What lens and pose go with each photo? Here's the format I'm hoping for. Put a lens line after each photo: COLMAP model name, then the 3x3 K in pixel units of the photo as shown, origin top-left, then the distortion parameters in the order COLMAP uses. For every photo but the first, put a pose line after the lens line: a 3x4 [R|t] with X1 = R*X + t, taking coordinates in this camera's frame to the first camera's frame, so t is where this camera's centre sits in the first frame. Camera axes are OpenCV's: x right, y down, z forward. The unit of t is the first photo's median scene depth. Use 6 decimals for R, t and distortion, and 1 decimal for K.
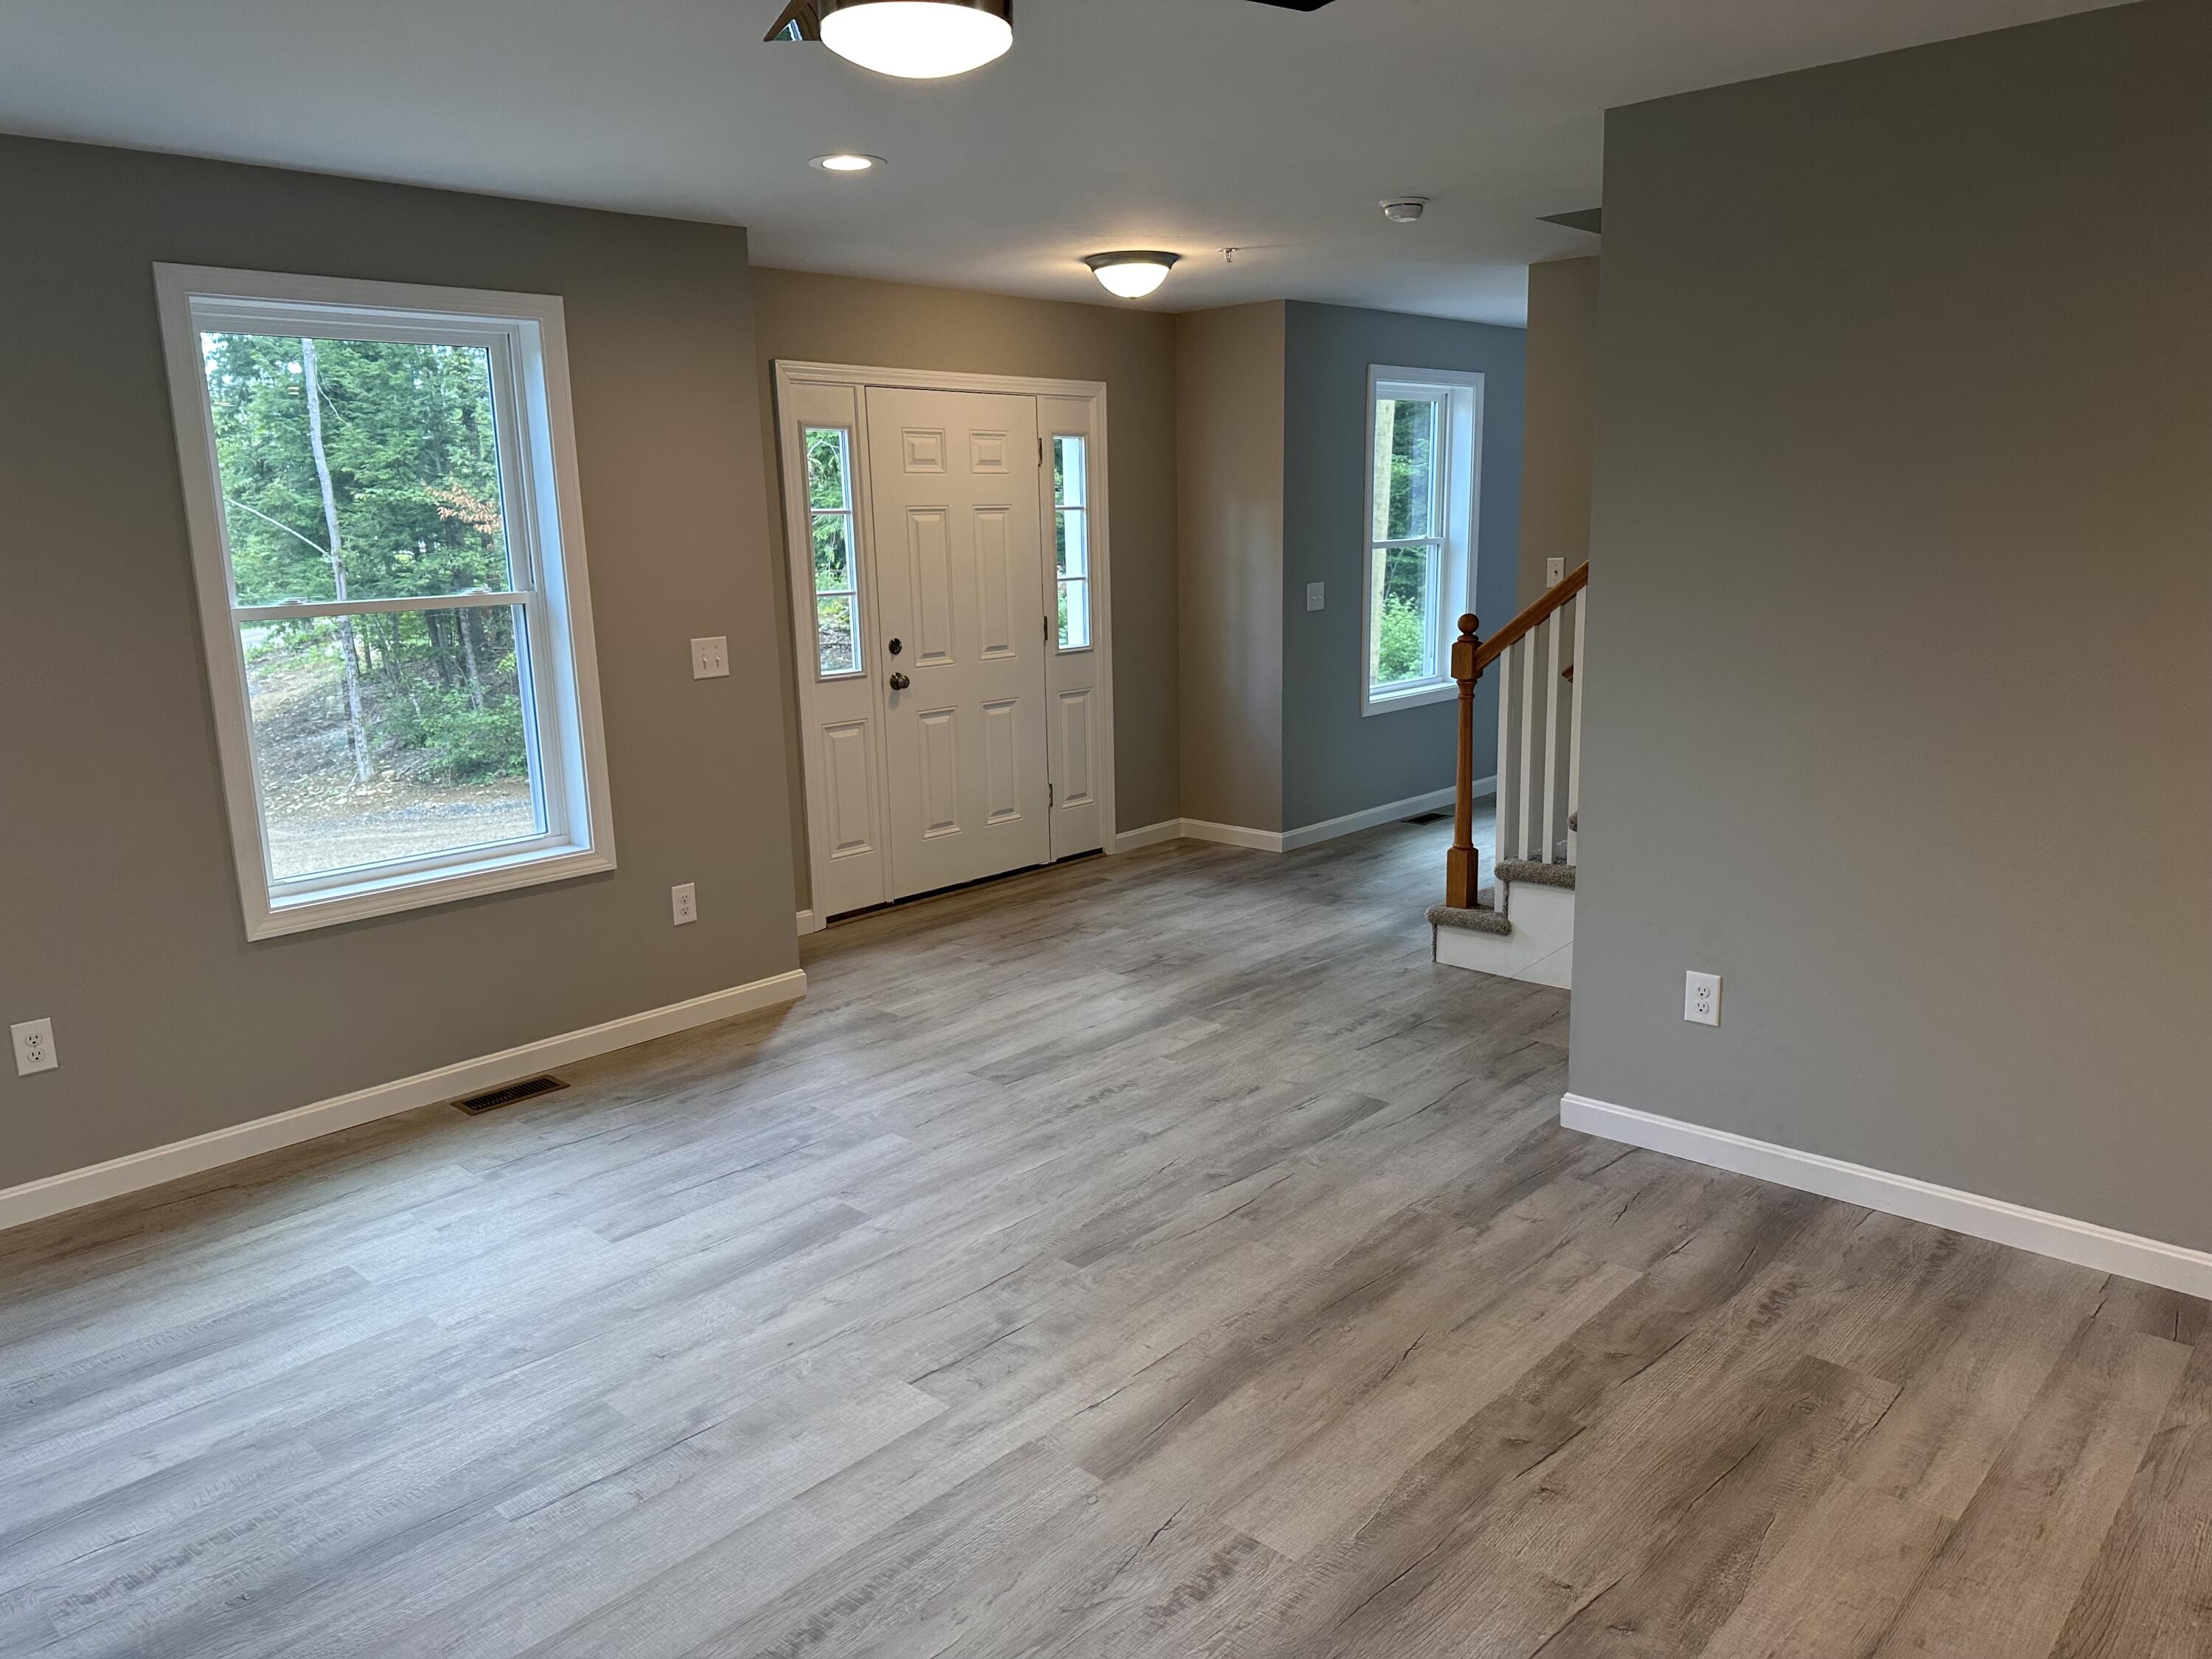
lens RADIAL K [[1535.1, 0, 1074.9], [0, 1535.1, 845.5], [0, 0, 1]] dist [0.068730, -0.097781]
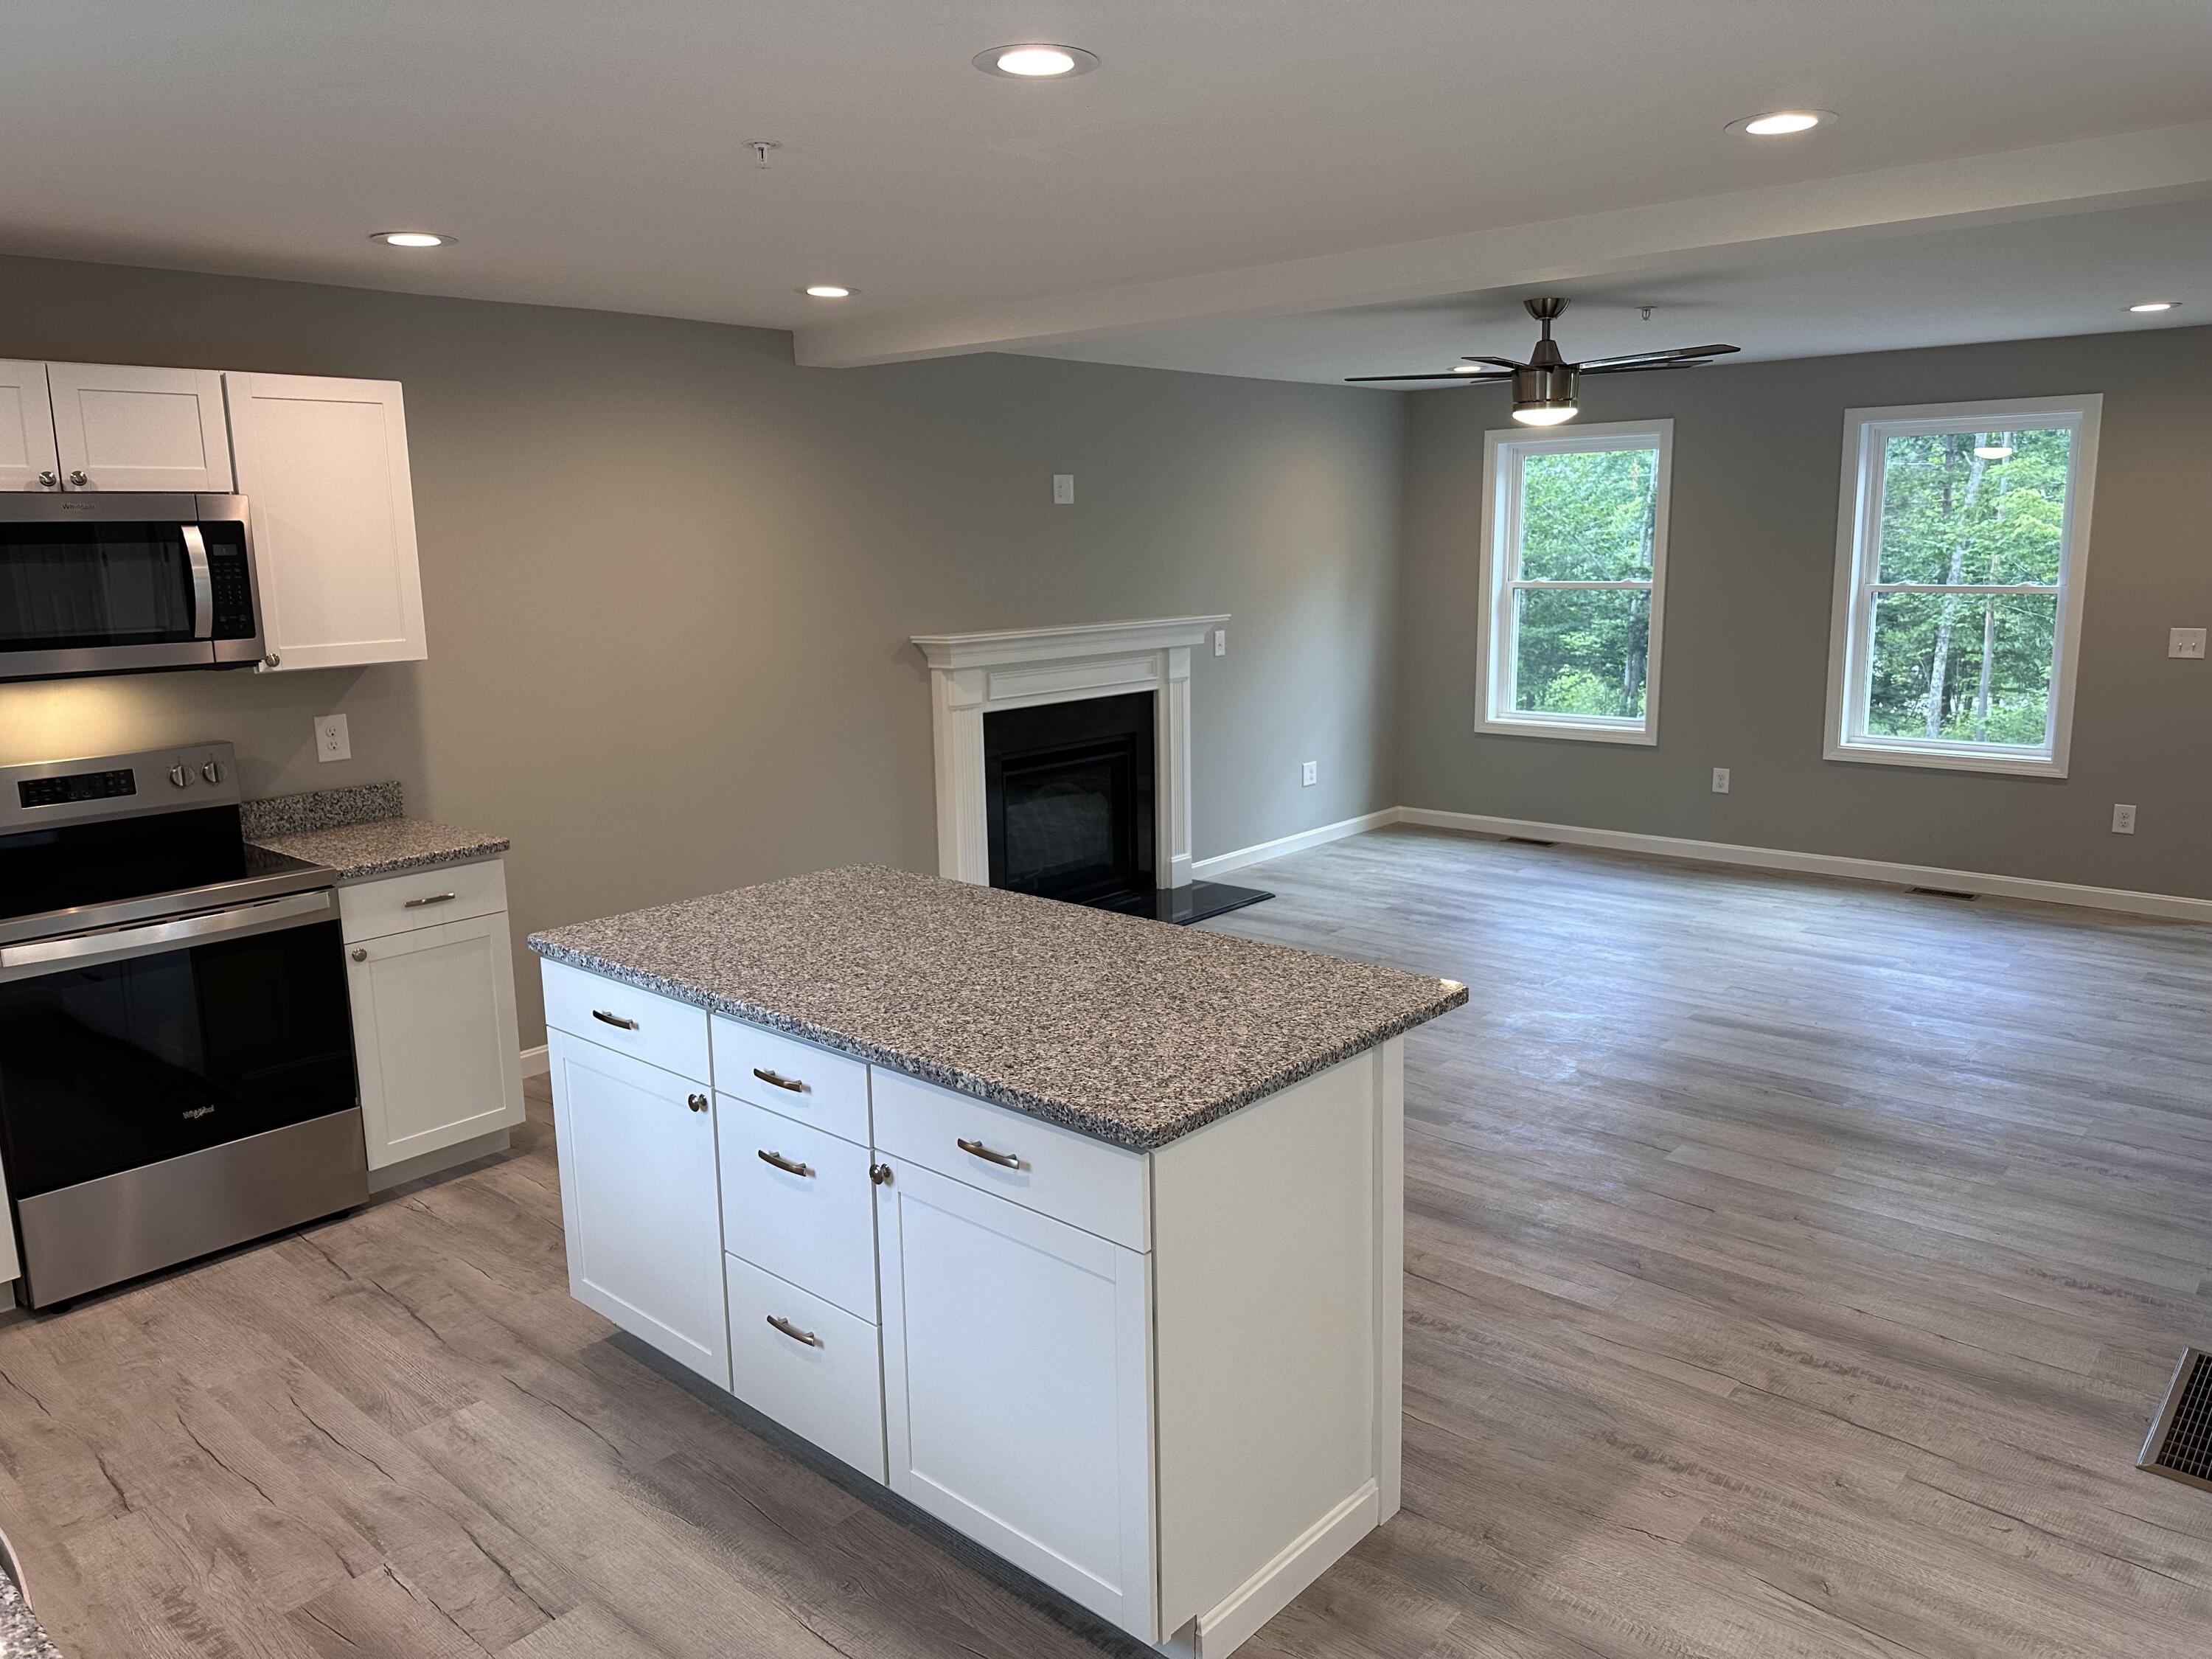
lens RADIAL K [[1535.1, 0, 1123.8], [0, 1535.1, 831.3], [0, 0, 1]] dist [0.068730, -0.097781]
pose [[0.048250, 0.217619, -0.974841, 1.032399], [-0.193249, 0.959570, 0.204645, -0.061117], [0.979963, 0.178513, 0.088354, 0.008678]]
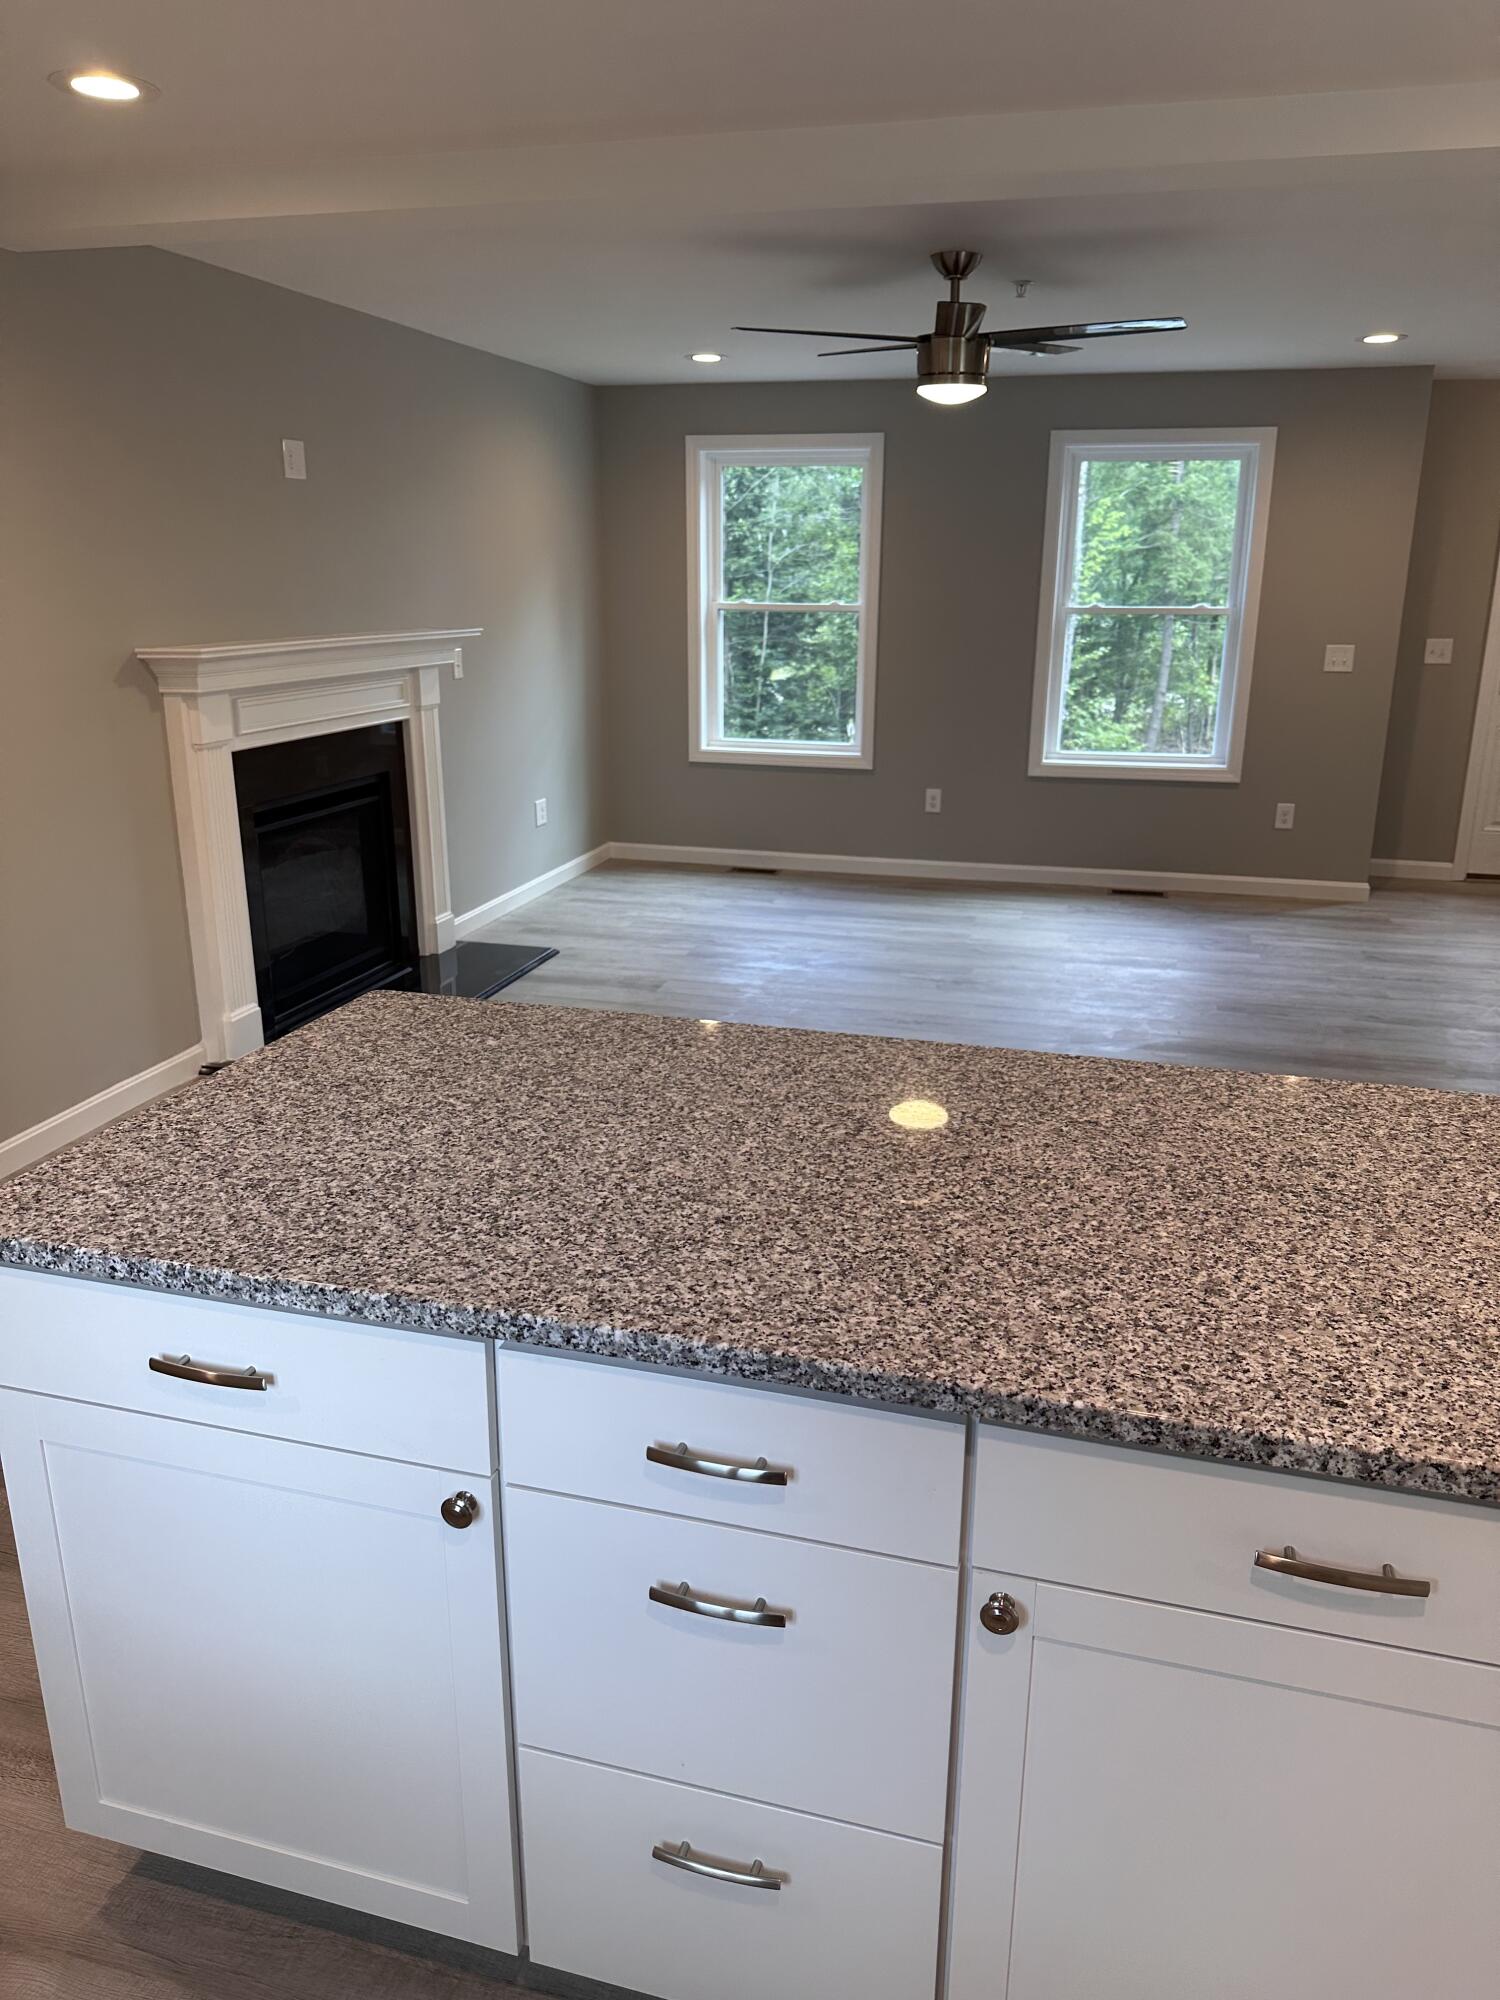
lens RADIAL K [[1387.9, 0, 759.1], [0, 1387.9, 995.9], [0, 0, 1]] dist [0.068730, -0.097781]
pose [[0.482048, 0.286661, -0.827922, 0.708394], [-0.203892, 0.955720, 0.212196, 0.018715], [0.852090, 0.066518, 0.519151, -0.180120]]
